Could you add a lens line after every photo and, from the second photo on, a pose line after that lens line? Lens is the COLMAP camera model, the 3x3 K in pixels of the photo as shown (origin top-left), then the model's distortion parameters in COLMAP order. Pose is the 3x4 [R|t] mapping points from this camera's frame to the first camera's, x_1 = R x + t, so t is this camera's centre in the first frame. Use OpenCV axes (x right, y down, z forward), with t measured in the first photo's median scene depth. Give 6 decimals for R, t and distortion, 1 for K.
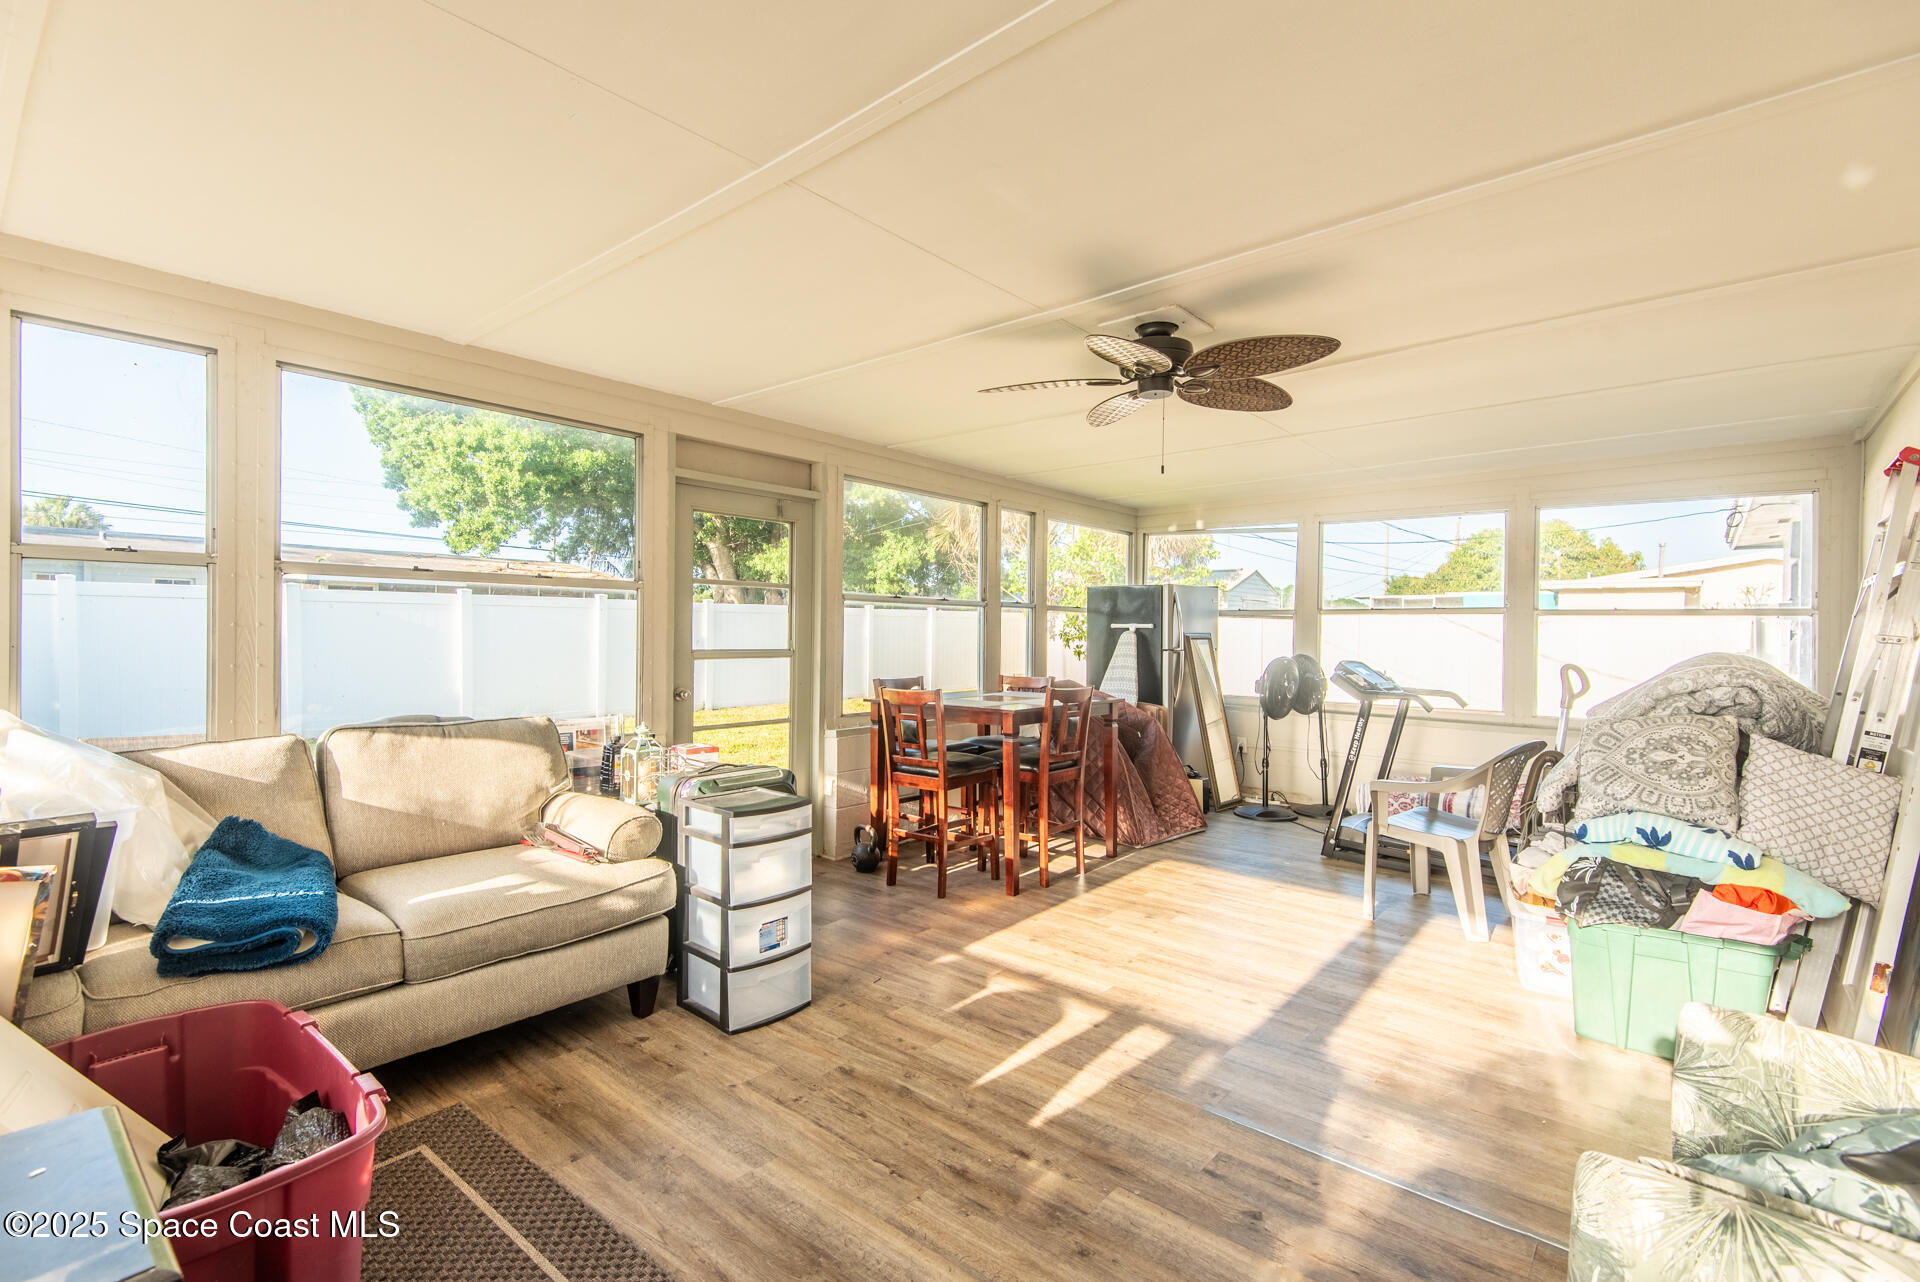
lens RADIAL K [[860.5, 0, 960.0], [0, 860.5, 641.0], [0, 0, 1]] dist [0.030441, -0.000141]
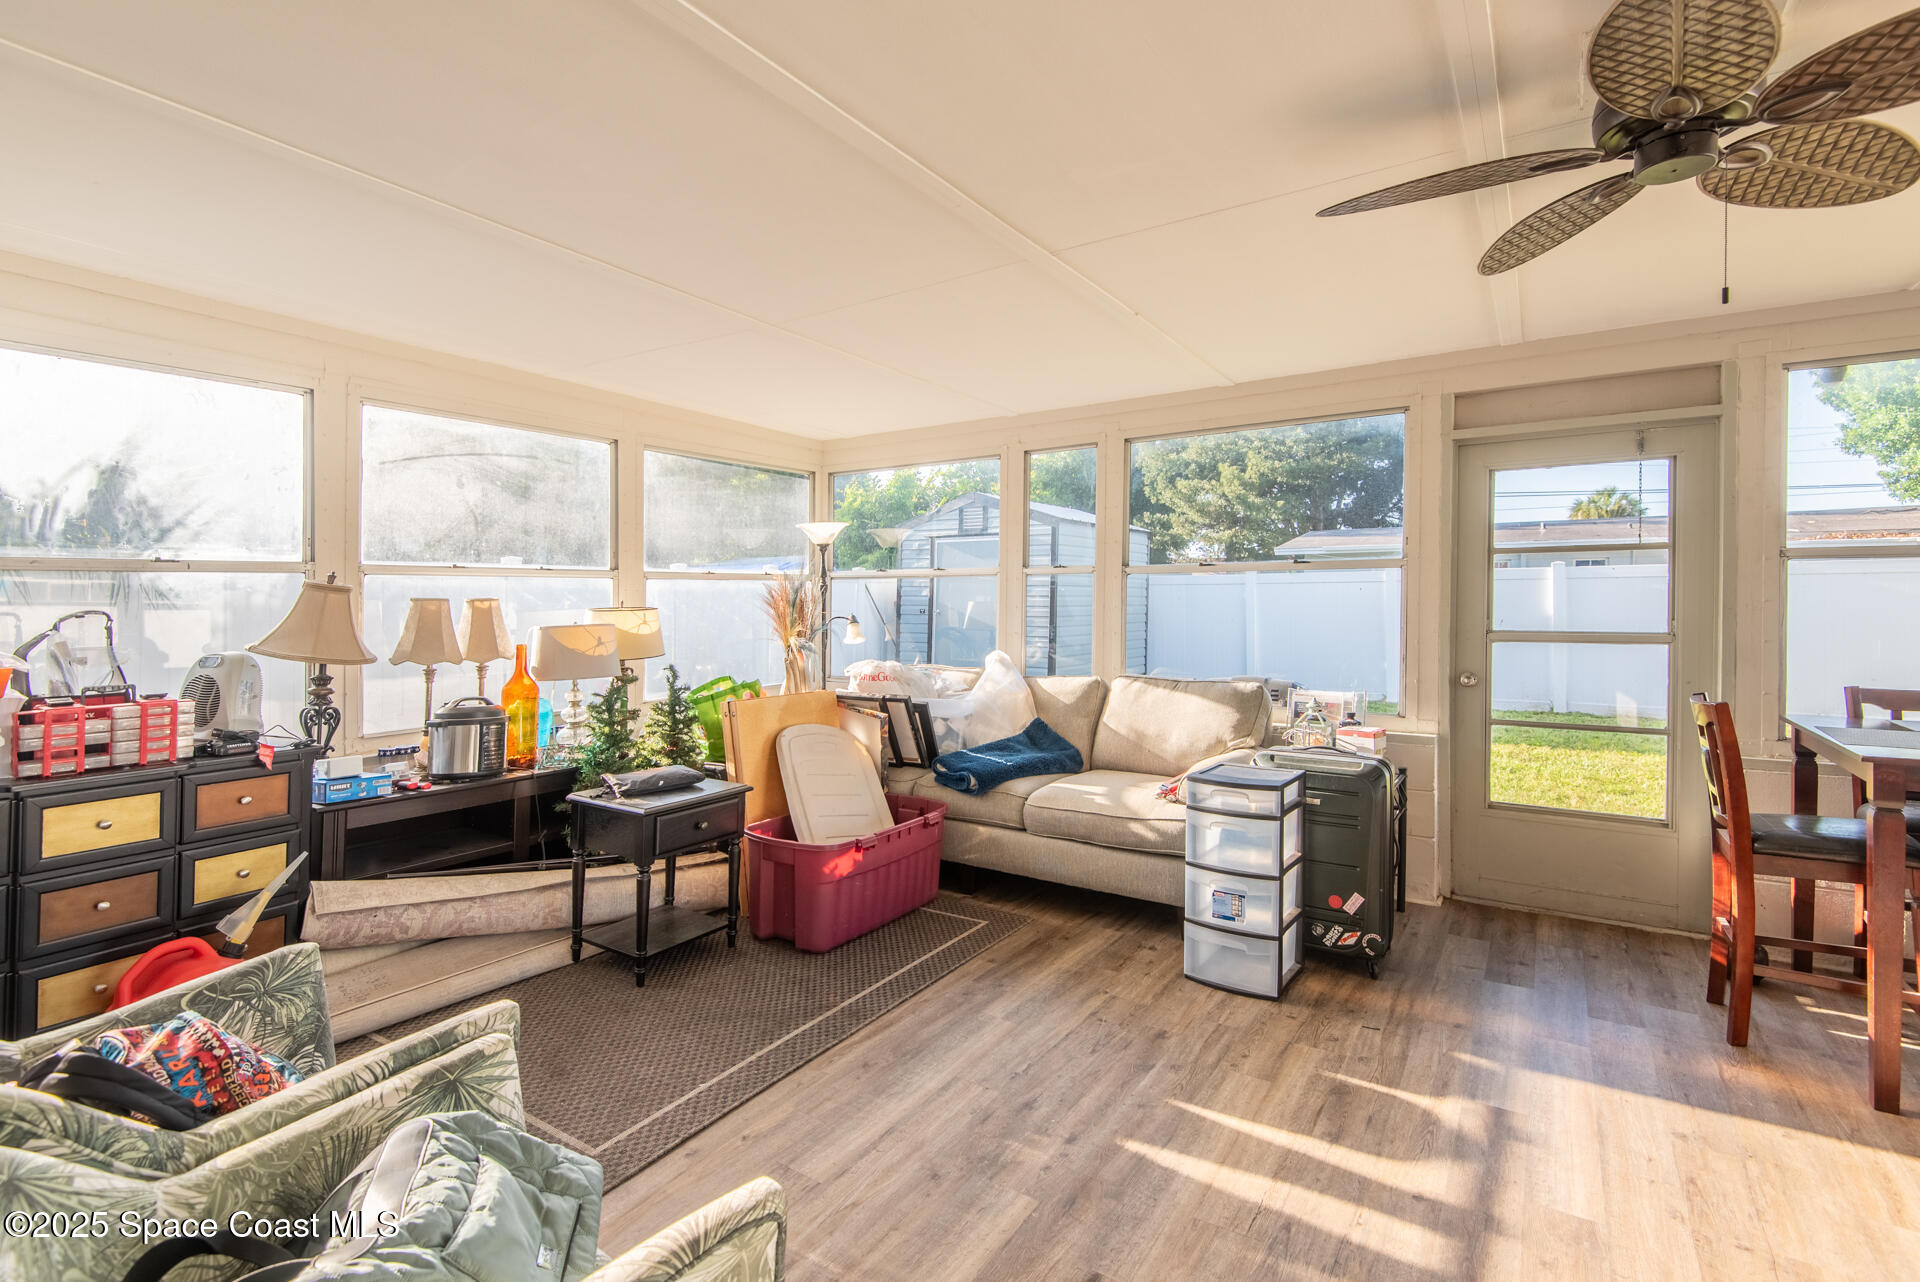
lens RADIAL K [[881.4, 0, 963.0], [0, 881.4, 595.1], [0, 0, 1]] dist [0.015835, -0.000379]
pose [[0.135045, -0.018898, -0.990659, 0.829911], [-0.003790, 0.999801, -0.019589, -0.009449], [0.990832, 0.006400, 0.134947, 0.569121]]
